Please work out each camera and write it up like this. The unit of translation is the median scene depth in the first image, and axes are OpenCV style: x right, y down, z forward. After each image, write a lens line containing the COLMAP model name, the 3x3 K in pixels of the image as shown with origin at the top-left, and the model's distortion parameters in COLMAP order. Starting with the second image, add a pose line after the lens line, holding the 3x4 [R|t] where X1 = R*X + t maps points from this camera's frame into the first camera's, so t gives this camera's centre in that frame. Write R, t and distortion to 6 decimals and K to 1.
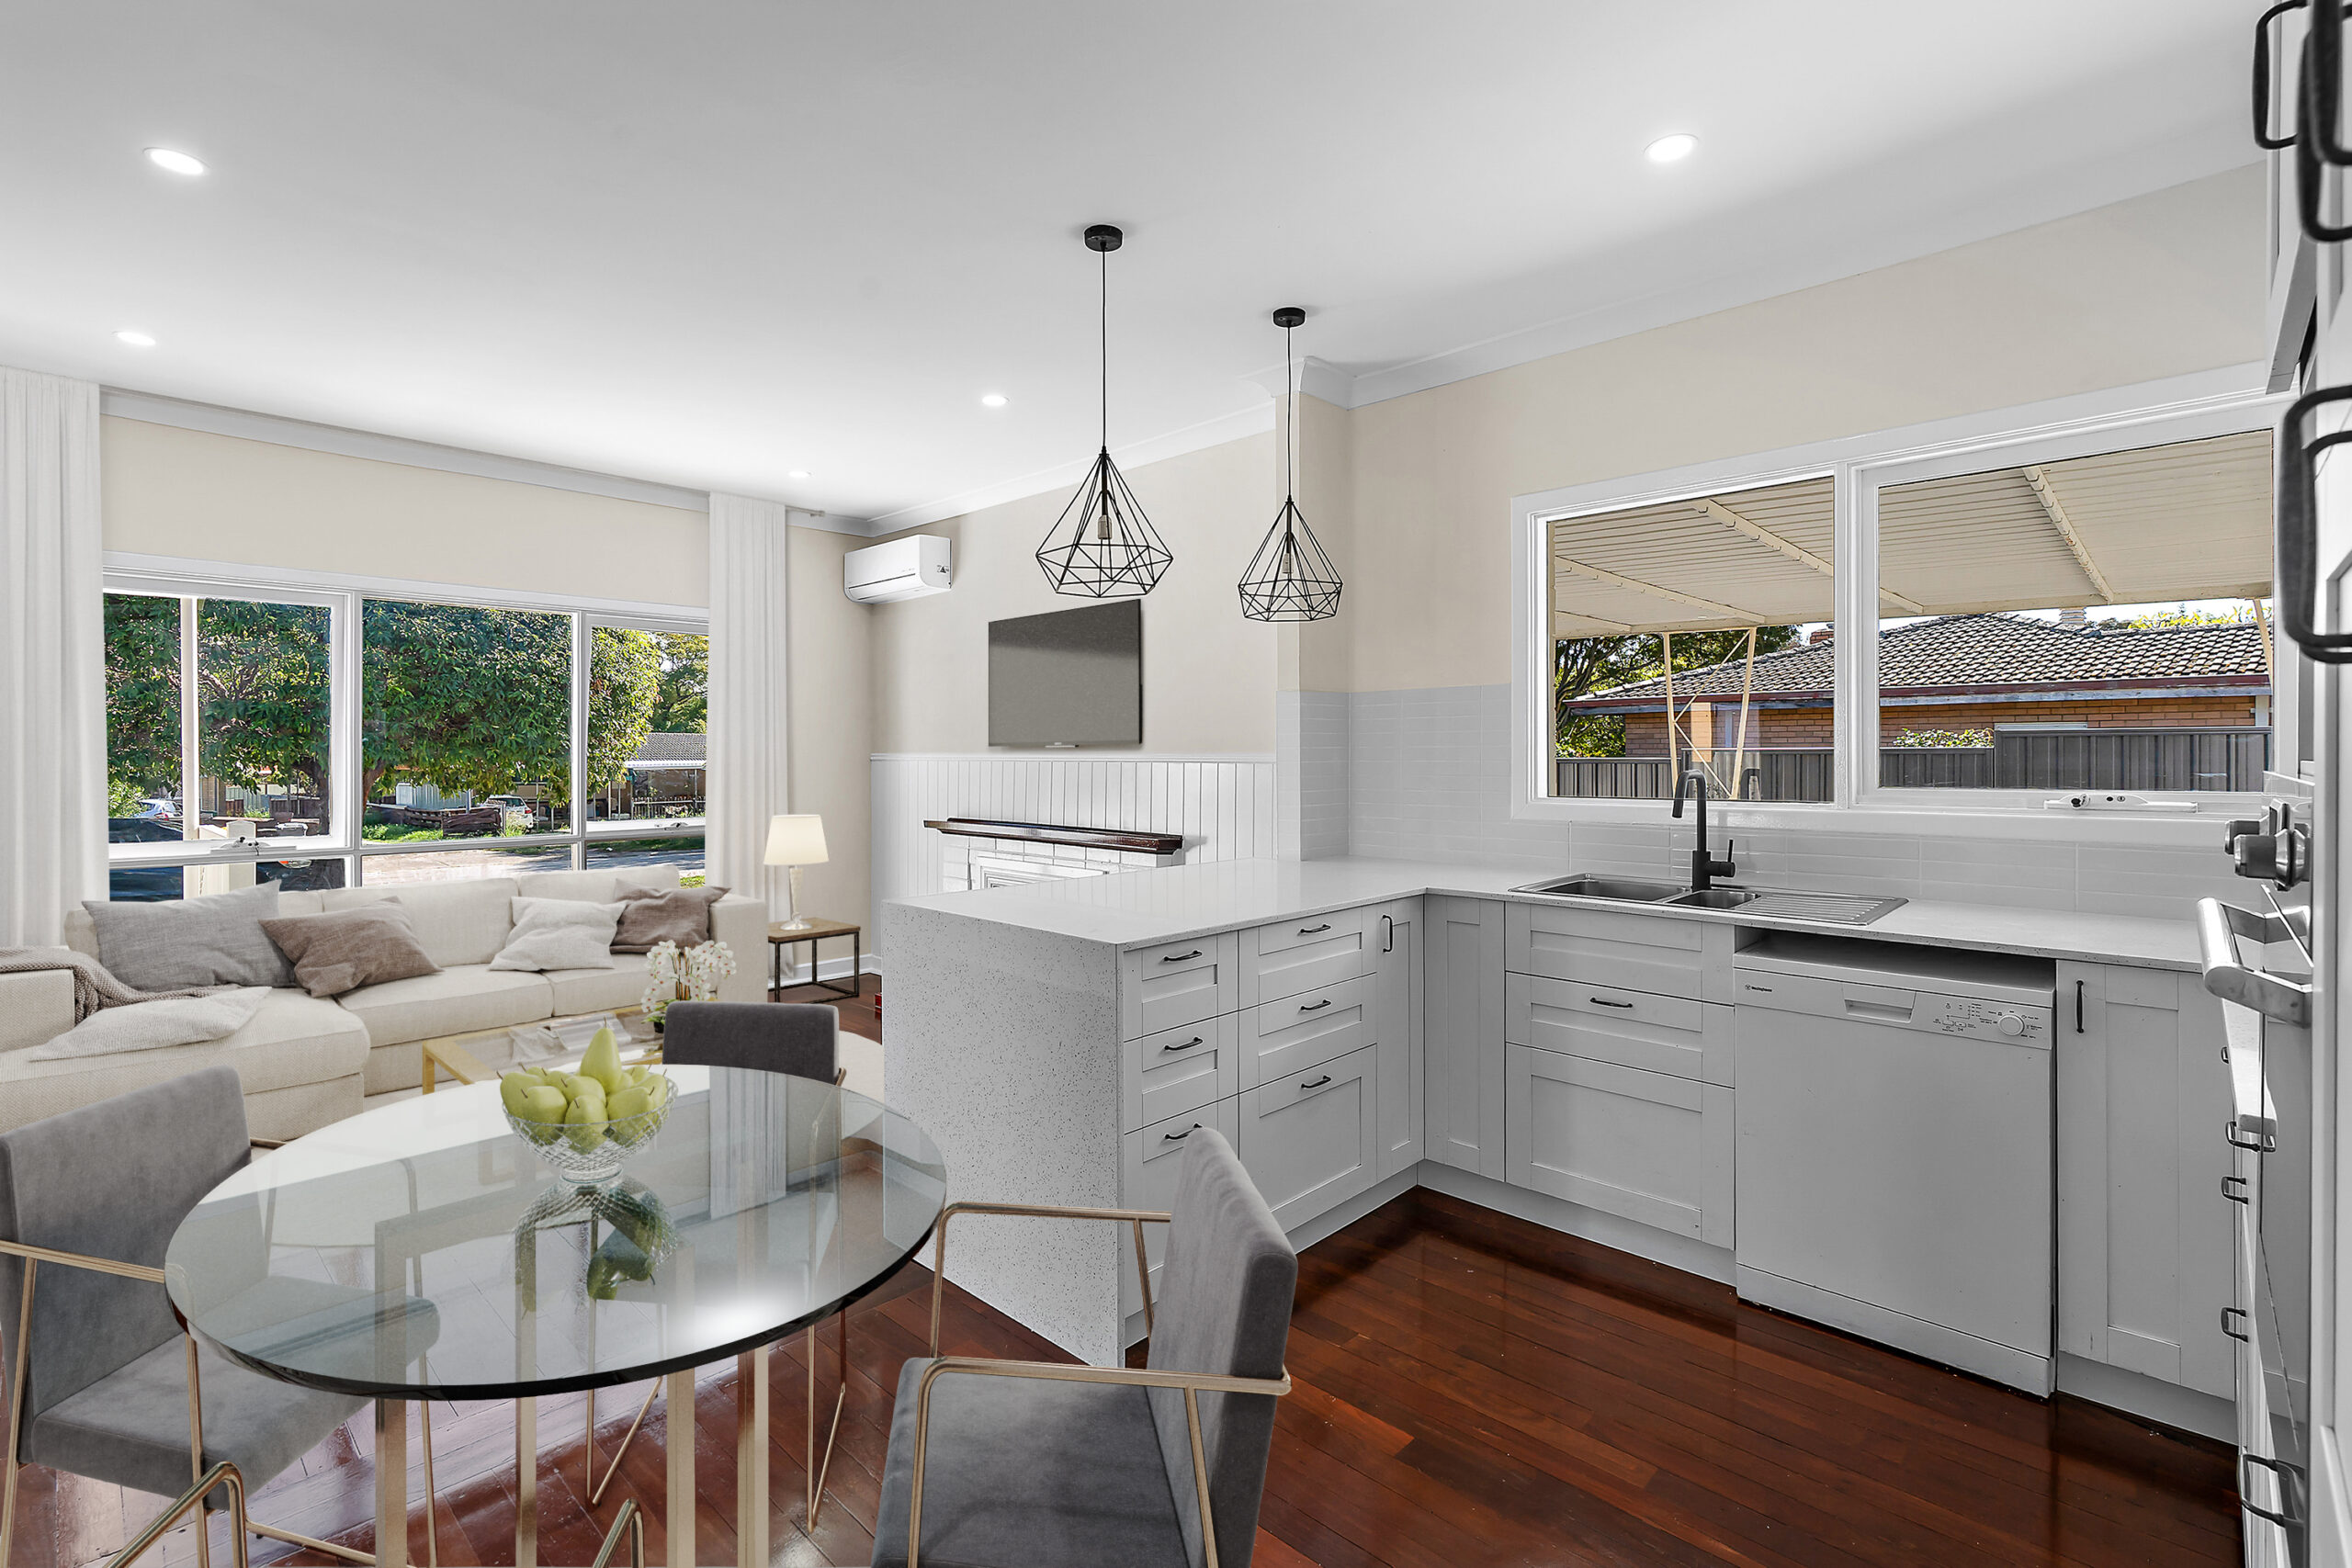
lens RADIAL K [[1055.7, 0, 1127.2], [0, 1055.7, 754.8], [0, 0, 1]] dist [-0.002053, -0.000397]
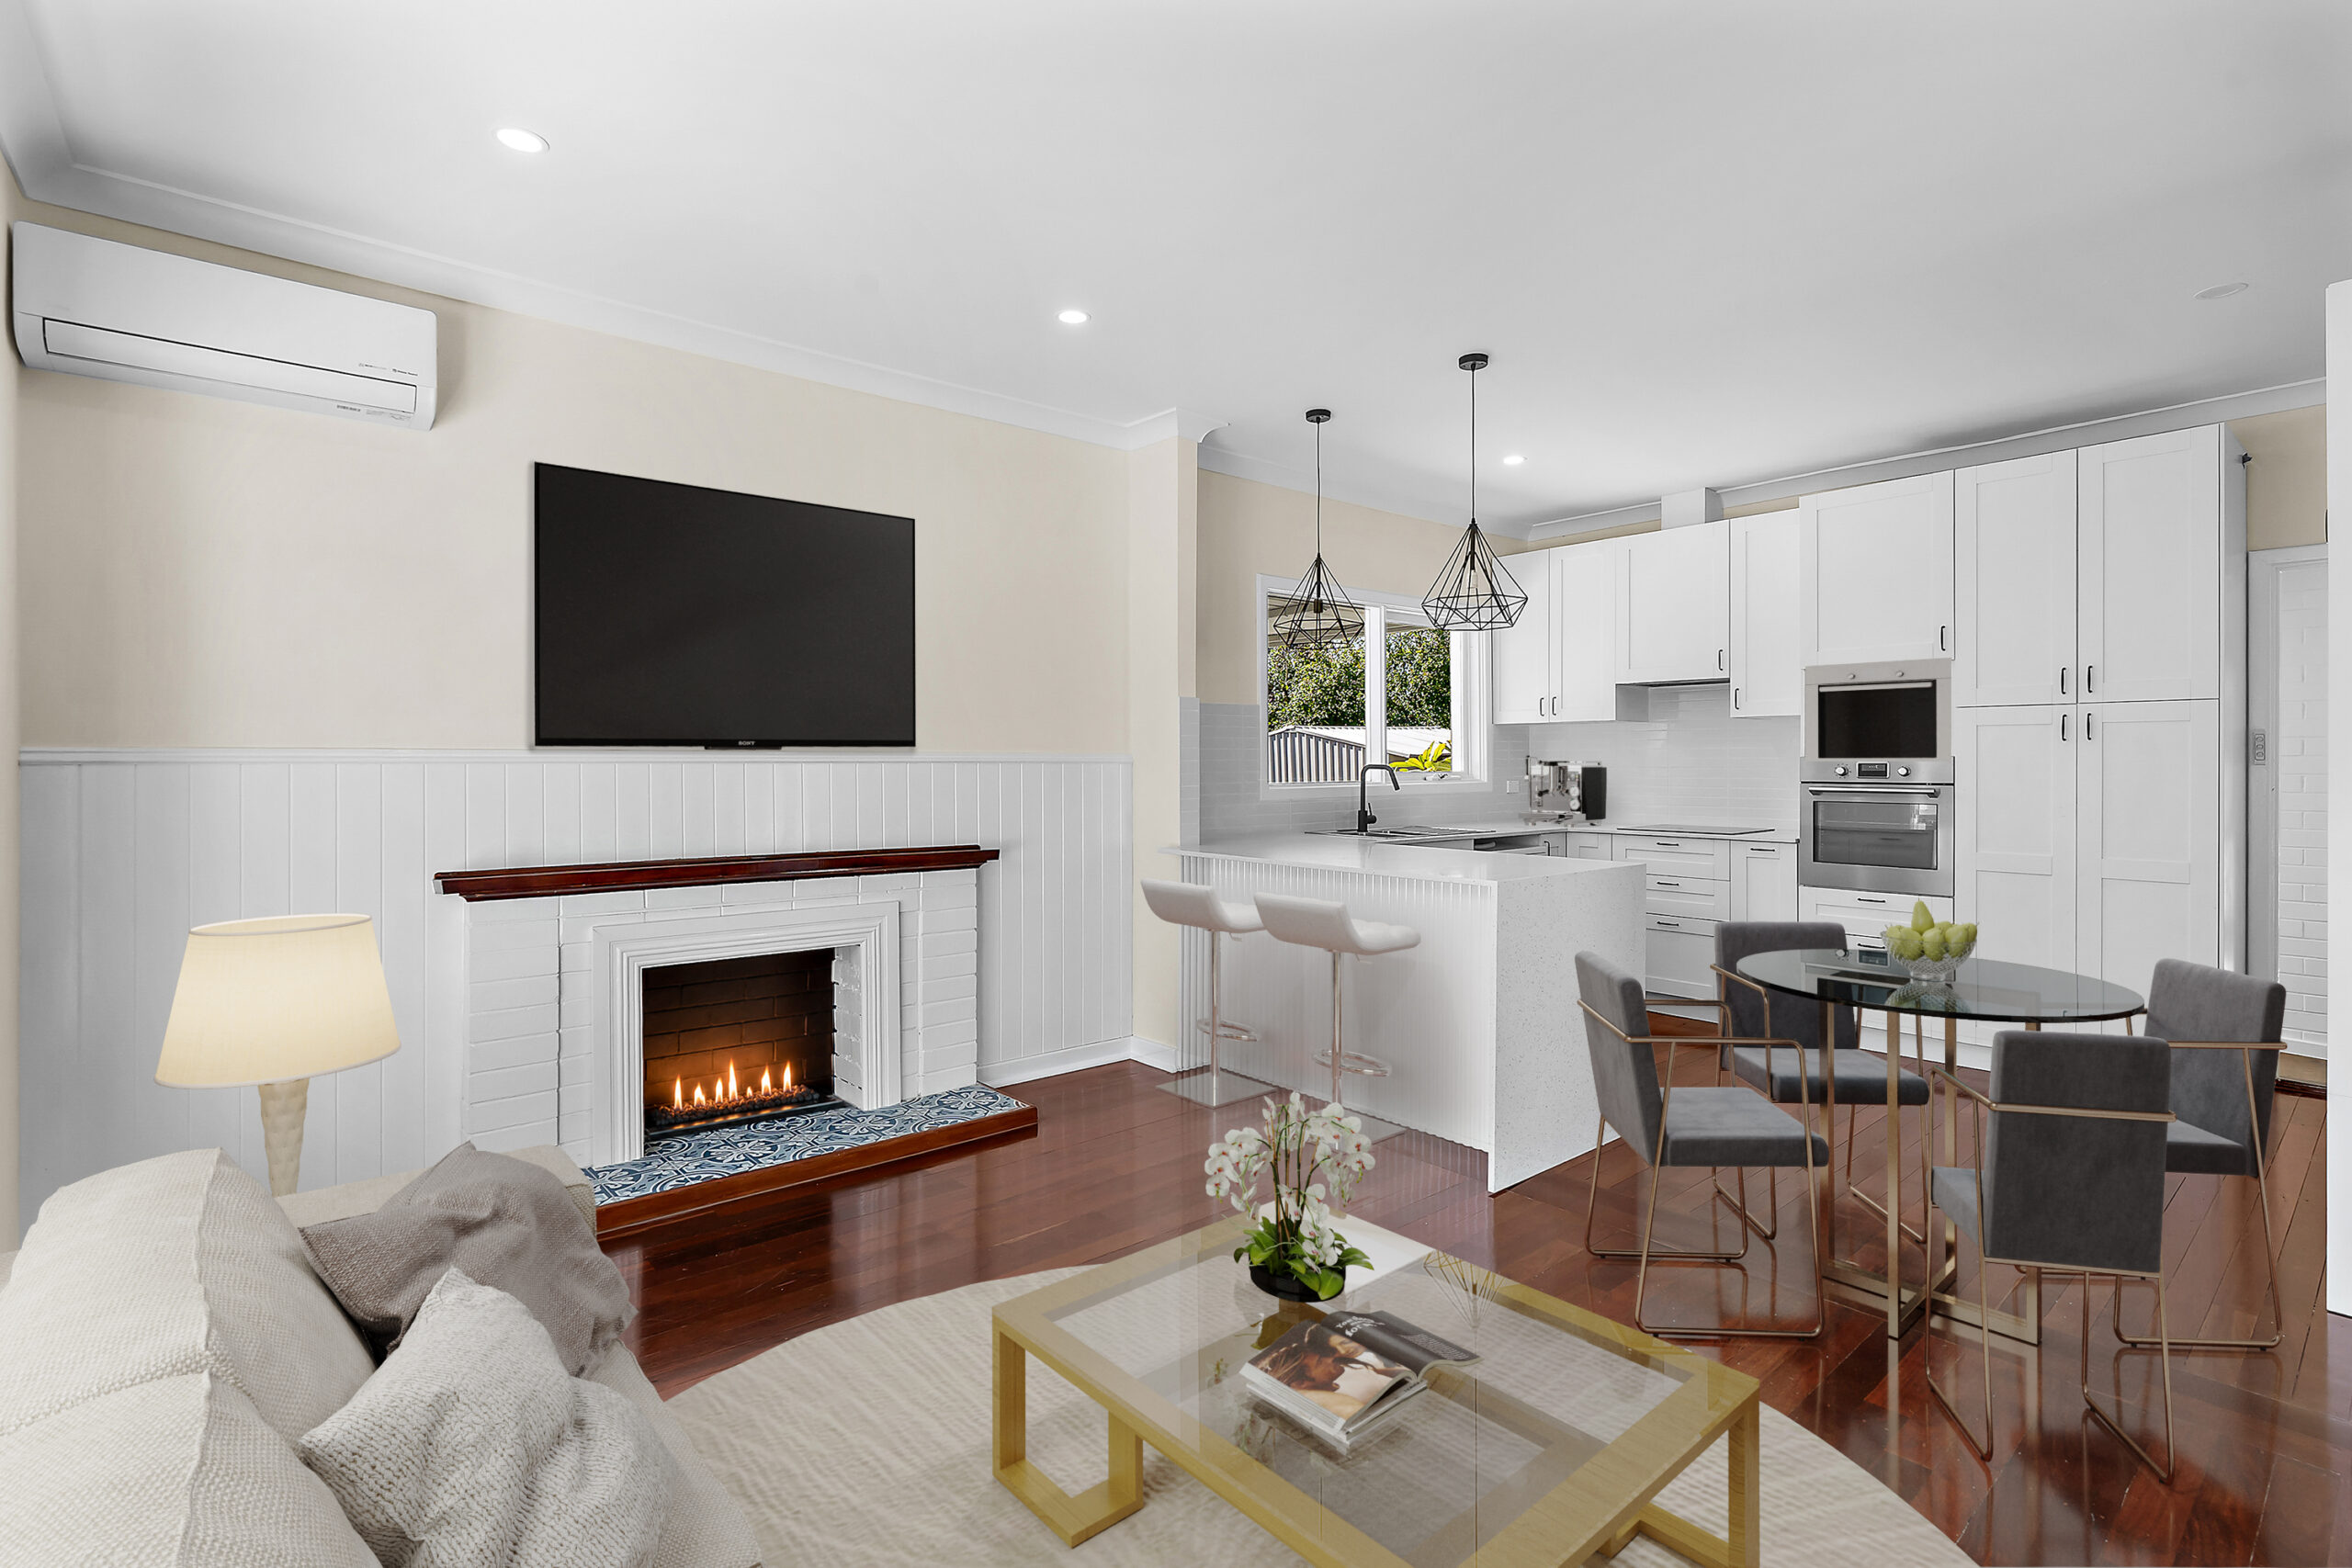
lens RADIAL K [[1099.2, 0, 1177.9], [0, 1099.2, 762.1], [0, 0, 1]] dist [0.002220, 0.000506]
pose [[0.079264, 0.003460, 0.996848, -1.318006], [0.003276, 0.999988, -0.003731, 0.016296], [-0.996848, 0.003562, 0.079251, 1.165244]]
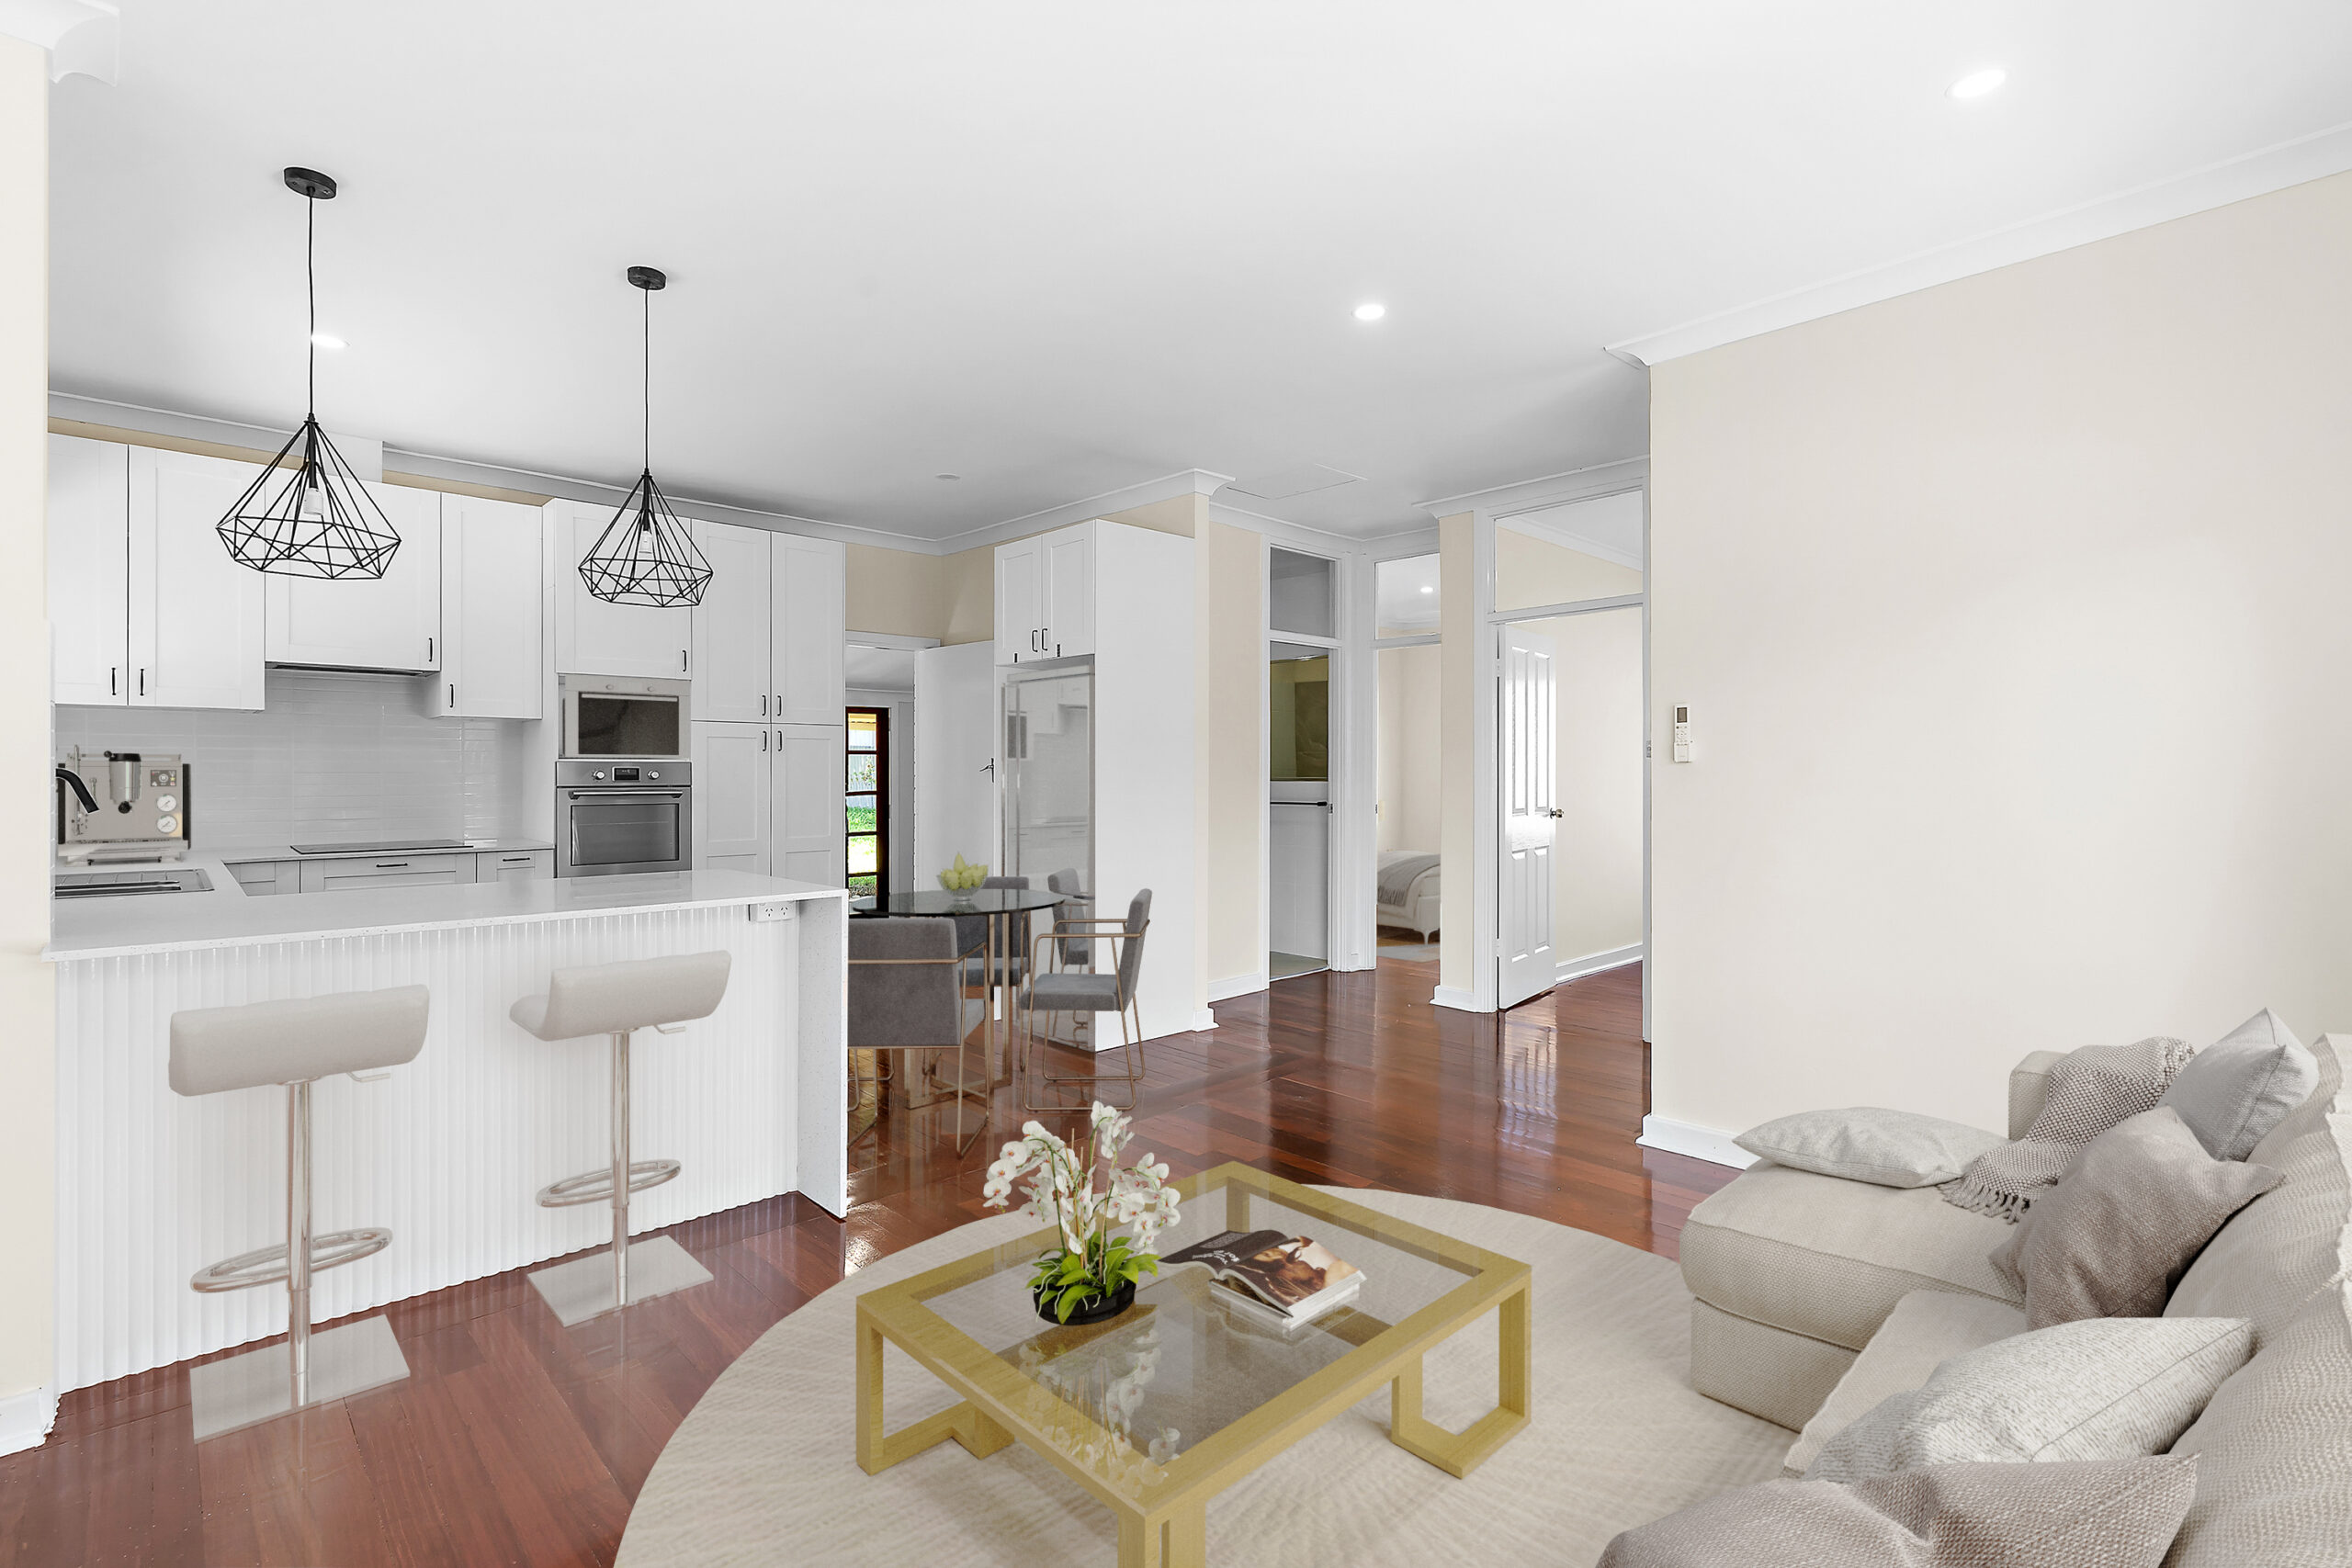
lens RADIAL K [[1075.5, 0, 1171.8], [0, 1075.5, 754.7], [0, 0, 1]] dist [-0.000038, 0.002017]
pose [[-0.999171, 0.003312, 0.040578, -0.570573], [0.002684, 0.999876, -0.015517, 0.023039], [-0.040624, -0.015396, -0.999056, 1.929281]]
